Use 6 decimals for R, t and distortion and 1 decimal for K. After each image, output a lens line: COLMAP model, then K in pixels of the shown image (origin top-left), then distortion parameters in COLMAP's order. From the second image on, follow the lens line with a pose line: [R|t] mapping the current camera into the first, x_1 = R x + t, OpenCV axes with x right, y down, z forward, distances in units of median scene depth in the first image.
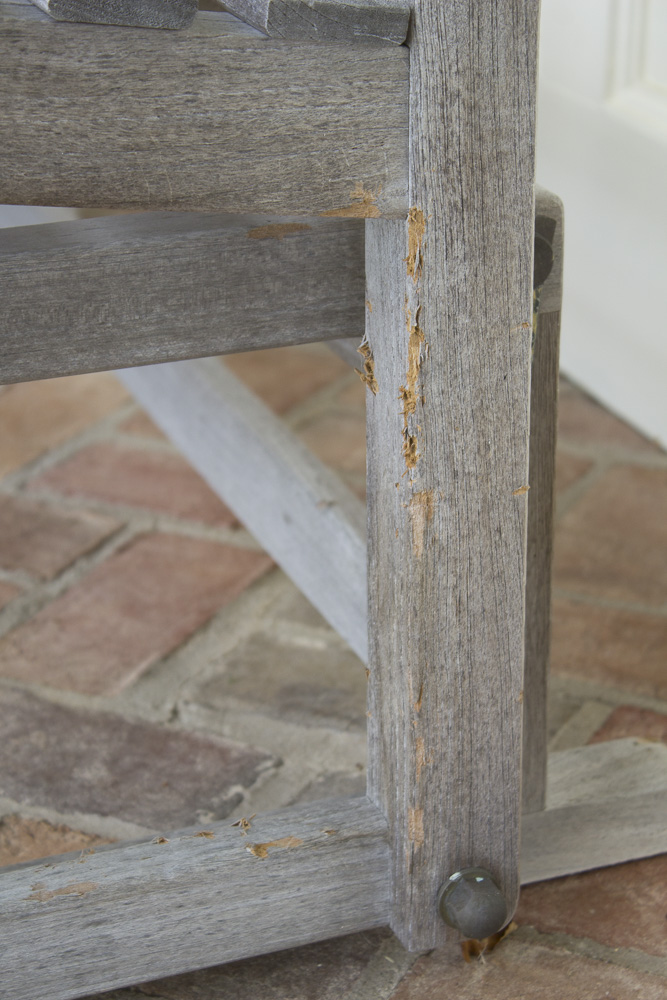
lens RADIAL K [[2318.7, 0, 336.1], [0, 2318.7, 497.9], [0, 0, 1]] dist [0.079898, 0.000000]
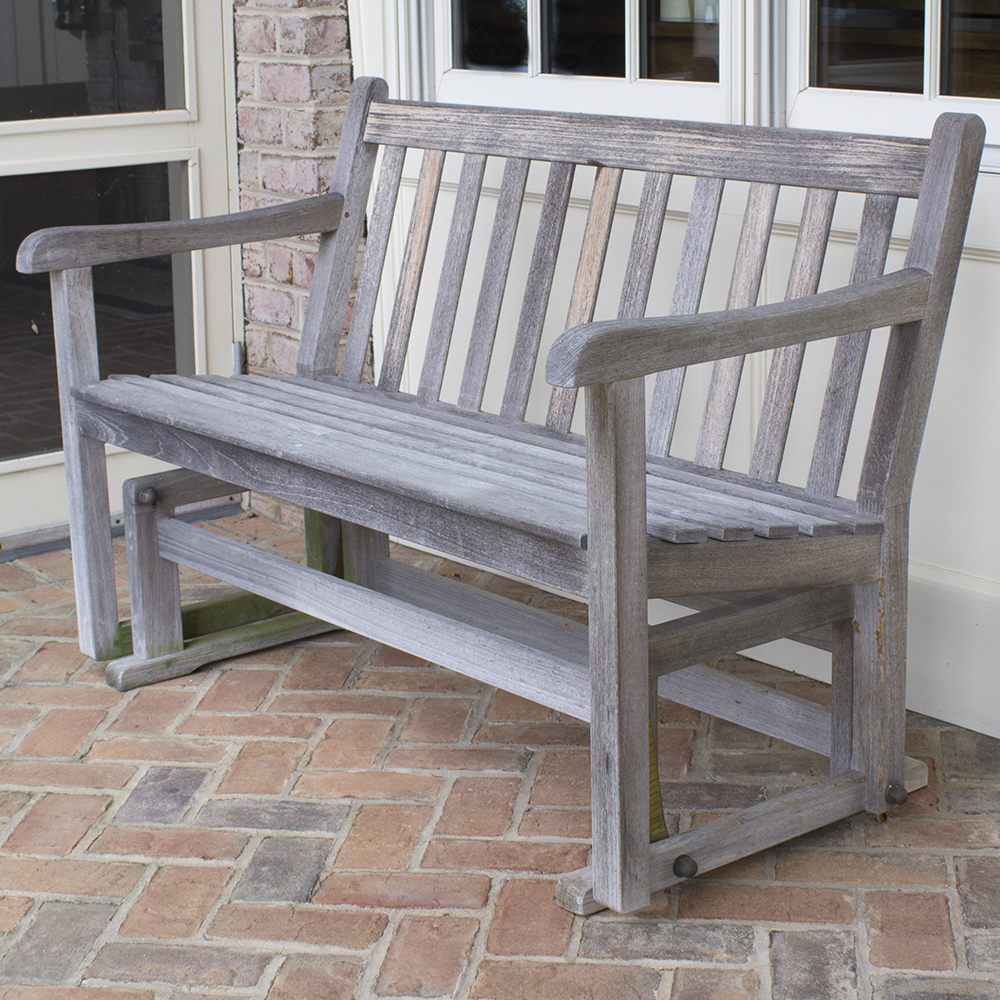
lens RADIAL K [[2198.1, 0, 495.6], [0, 2198.1, 492.9], [0, 0, 1]] dist [-0.101999, 0.000000]
pose [[0.952991, -0.090072, 0.289302, -1.284548], [0.136052, 0.980334, -0.142949, 0.124098], [-0.270737, 0.175589, 0.946504, -1.736818]]
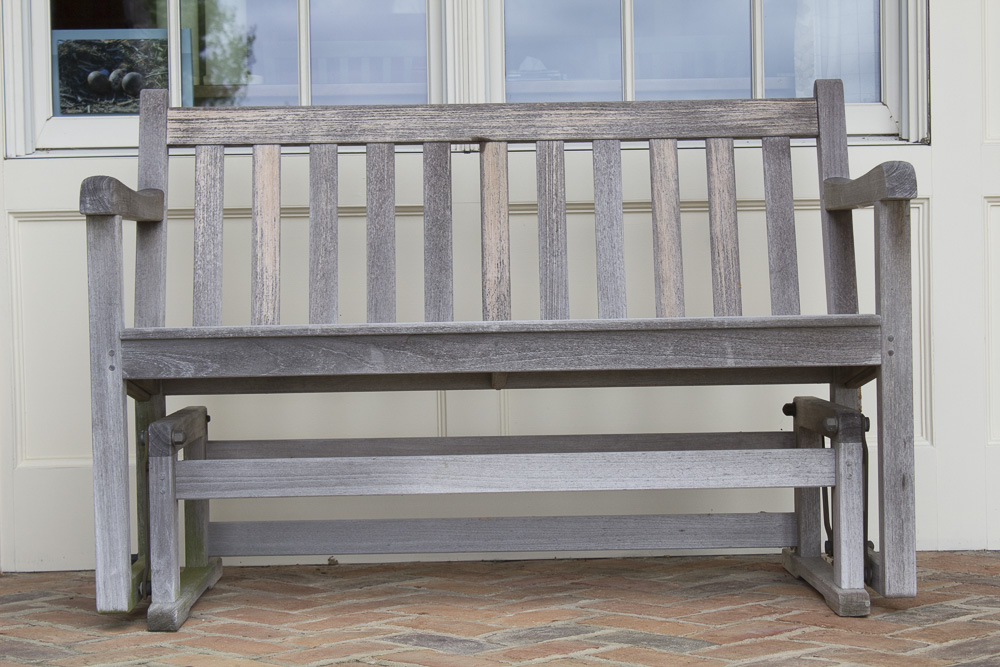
lens RADIAL K [[2177.1, 0, 498.0], [0, 2177.1, 333.5], [0, 0, 1]] dist [0.068192, 0.000000]
pose [[0.351471, -0.016521, 0.936053, -4.093086], [0.385224, 0.913831, -0.128516, 0.067358], [-0.853271, 0.405759, 0.327549, 0.073683]]
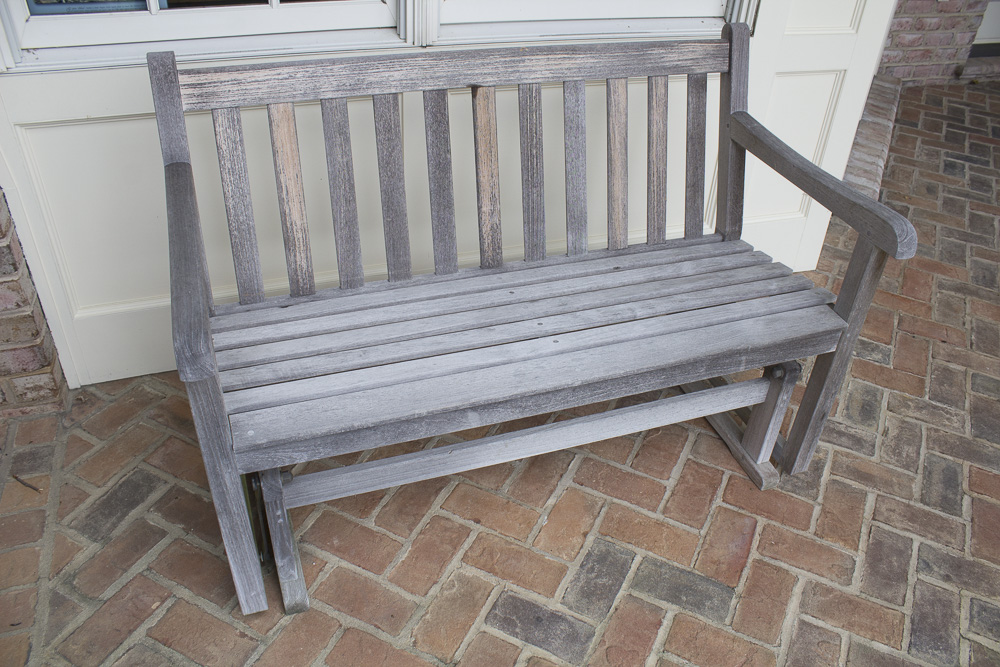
lens RADIAL K [[823.8, 0, 496.4], [0, 823.8, 332.3], [0, 0, 1]] dist [-0.156275, 0.110044]
pose [[0.021172, -0.586069, 0.809984, -1.863993], [0.344703, 0.764768, 0.544343, -1.379095], [-0.938473, 0.267679, 0.218212, 1.054650]]
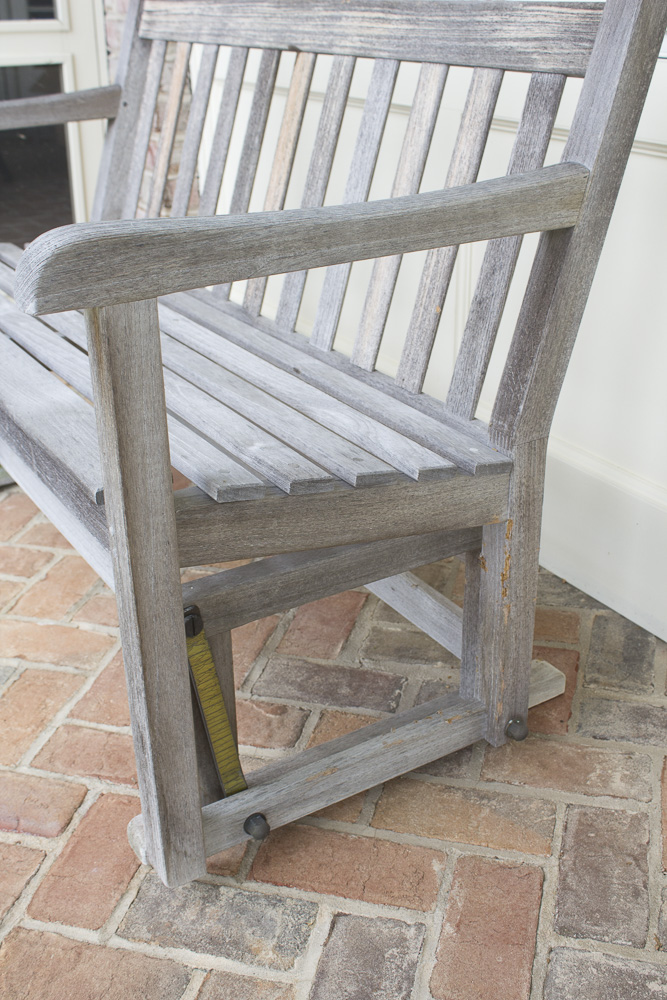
lens RADIAL K [[1105.4, 0, 335.1], [0, 1105.4, 508.9], [0, 0, 1]] dist [-0.066321, 0.000000]
pose [[0.982768, -0.084866, 0.164211, -0.387445], [0.078155, 0.995837, 0.046919, -0.199658], [-0.167509, -0.033277, 0.985309, -0.369292]]
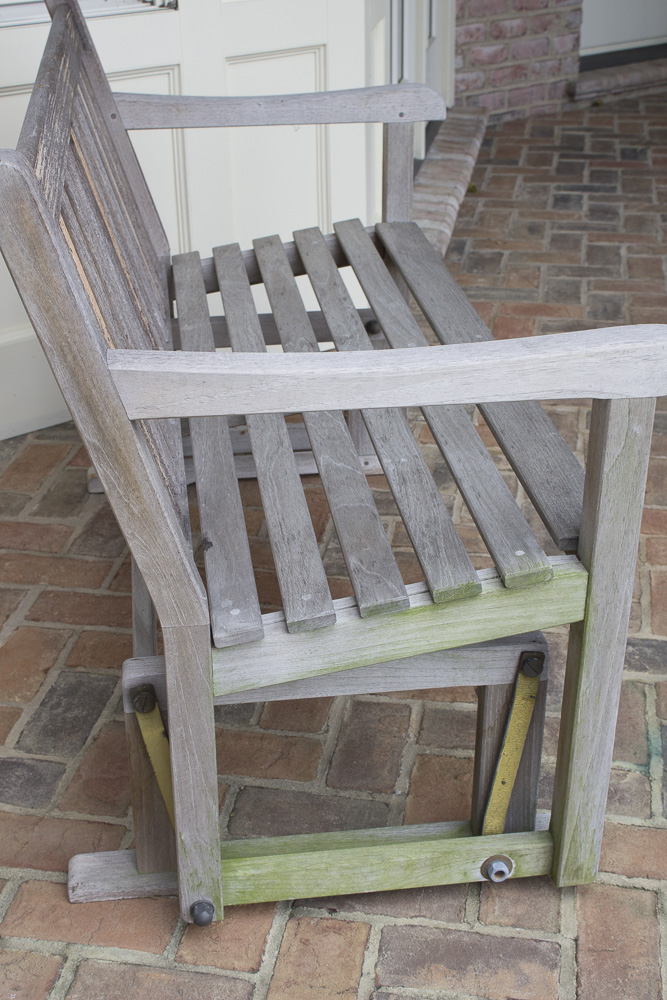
lens RADIAL K [[1387.3, 0, 333.5], [0, 1387.3, 507.0], [0, 0, 1]] dist [-0.071567, 0.000000]
pose [[-0.268037, -0.445483, 0.854225, -2.524052], [0.390244, 0.760467, 0.519037, -1.105893], [-0.880832, 0.472478, -0.029986, 0.930023]]
